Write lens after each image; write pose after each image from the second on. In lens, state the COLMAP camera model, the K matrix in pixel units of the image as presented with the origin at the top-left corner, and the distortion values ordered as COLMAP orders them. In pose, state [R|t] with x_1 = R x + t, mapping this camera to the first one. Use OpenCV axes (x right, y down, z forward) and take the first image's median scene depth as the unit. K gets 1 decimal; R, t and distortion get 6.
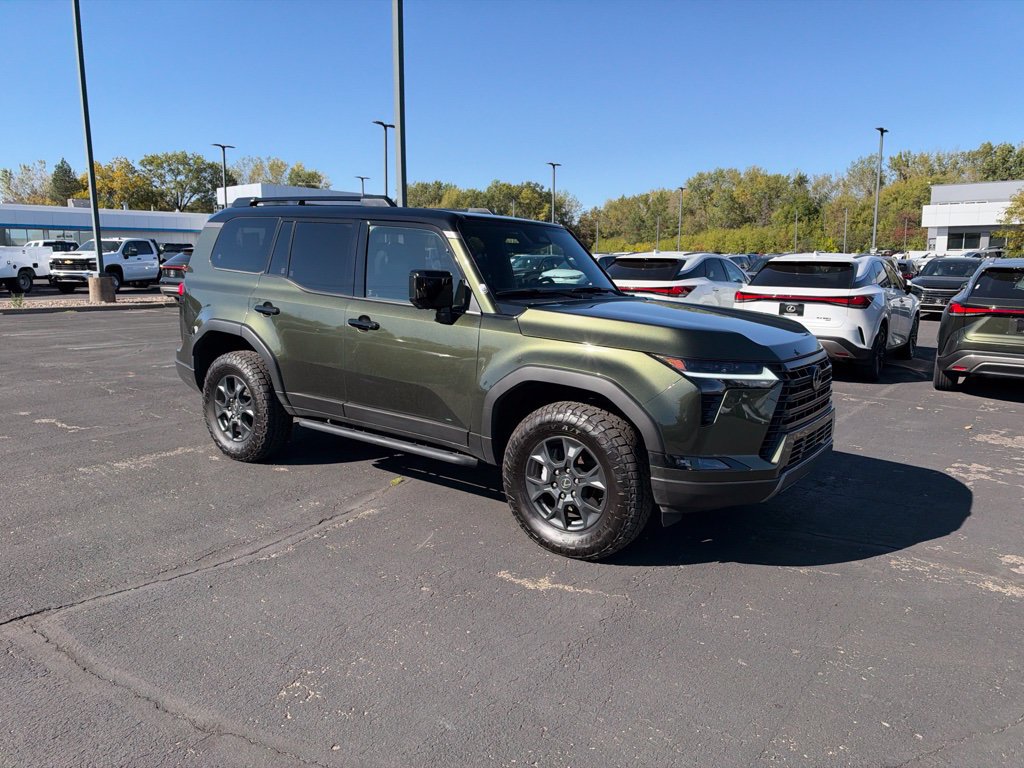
lens RADIAL K [[741.0, 0, 516.6], [0, 741.0, 386.3], [0, 0, 1]] dist [0.016285, -0.036010]
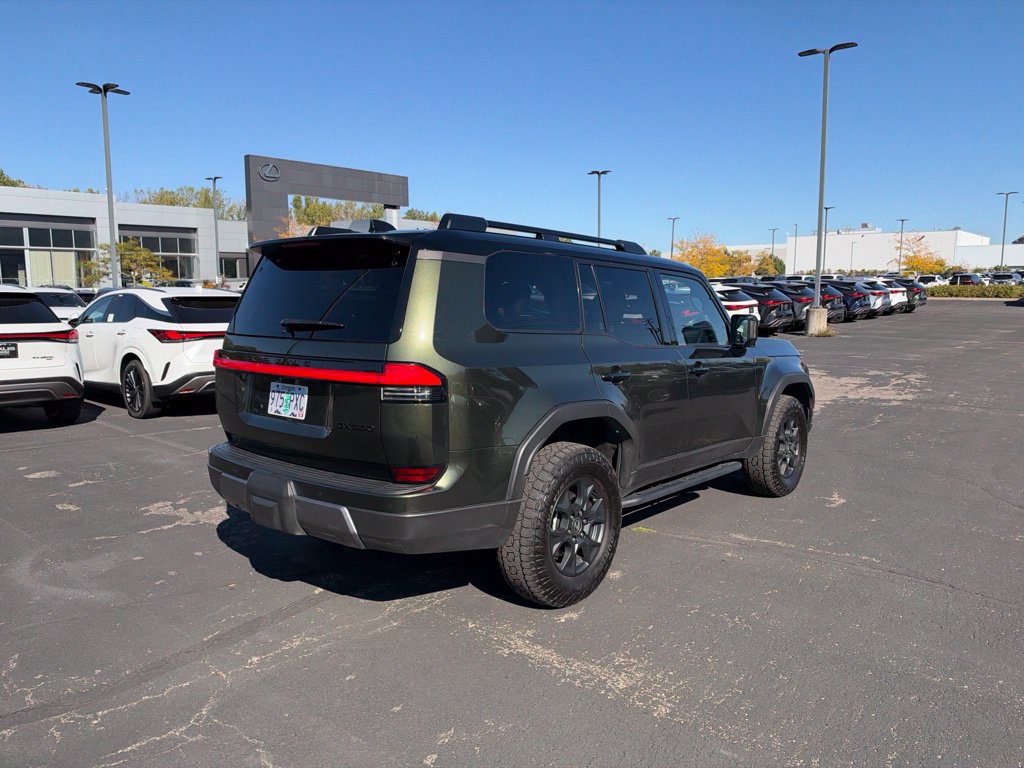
lens RADIAL K [[741.0, 0, 517.6], [0, 741.0, 381.0], [0, 0, 1]] dist [0.016285, -0.036010]
pose [[0.072007, -0.126021, 0.989411, -1.038294], [0.162160, 0.980267, 0.113055, -0.189104], [-0.984134, 0.152302, 0.091021, 0.963814]]
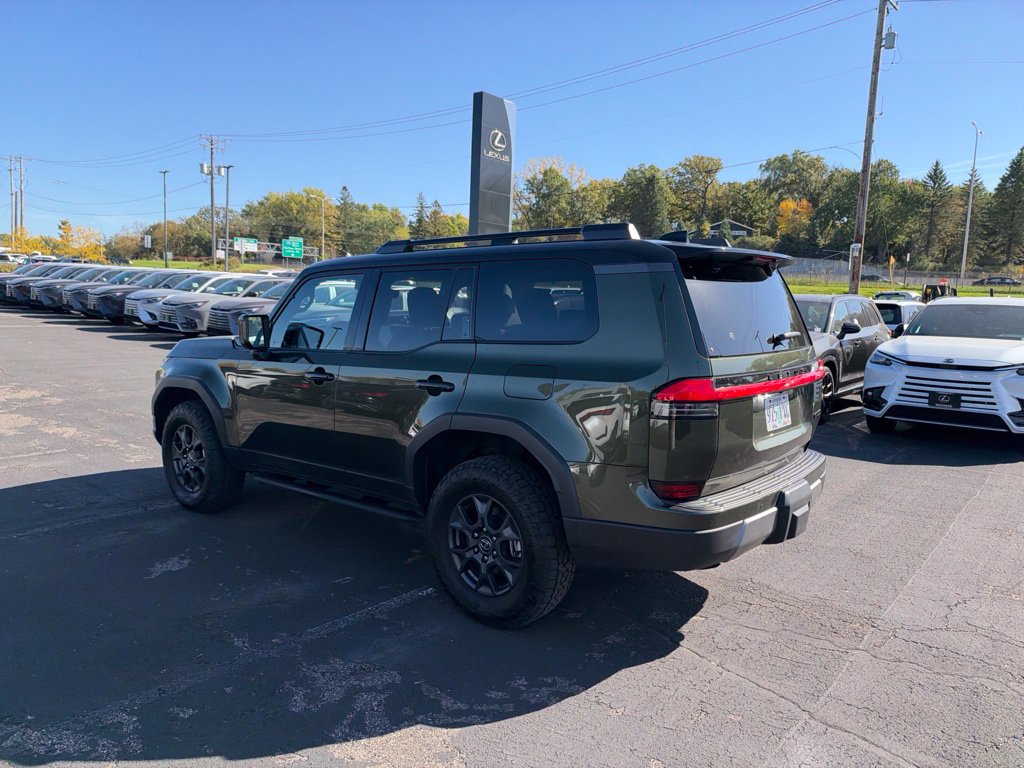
lens RADIAL K [[741.0, 0, 515.9], [0, 741.0, 373.6], [0, 0, 1]] dist [0.016285, -0.036010]
pose [[-0.997473, -0.045587, 0.054493, -0.229971], [-0.029406, 0.963124, 0.267447, -0.333039], [-0.064676, 0.265168, -0.962031, 1.852647]]
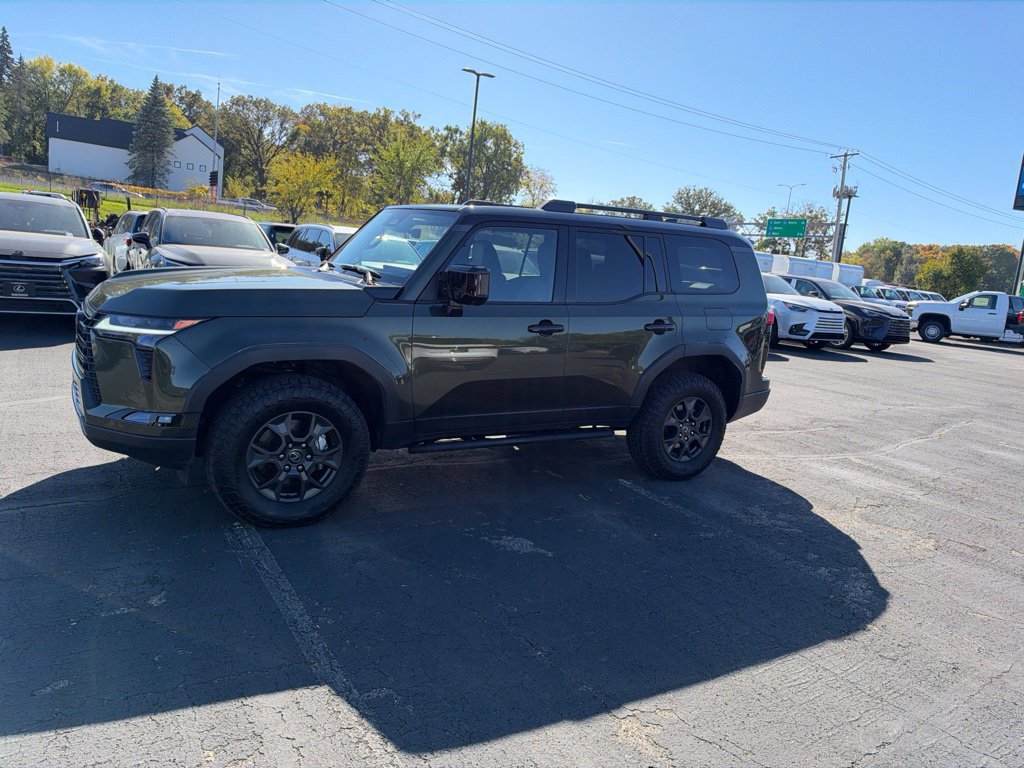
lens RADIAL K [[741.0, 0, 515.3], [0, 741.0, 386.9], [0, 0, 1]] dist [0.016285, -0.036010]
pose [[-0.364987, 0.108587, -0.924659, 0.817841], [-0.256387, 0.943050, 0.211950, -0.215873], [0.895014, 0.314430, -0.316360, 1.354488]]
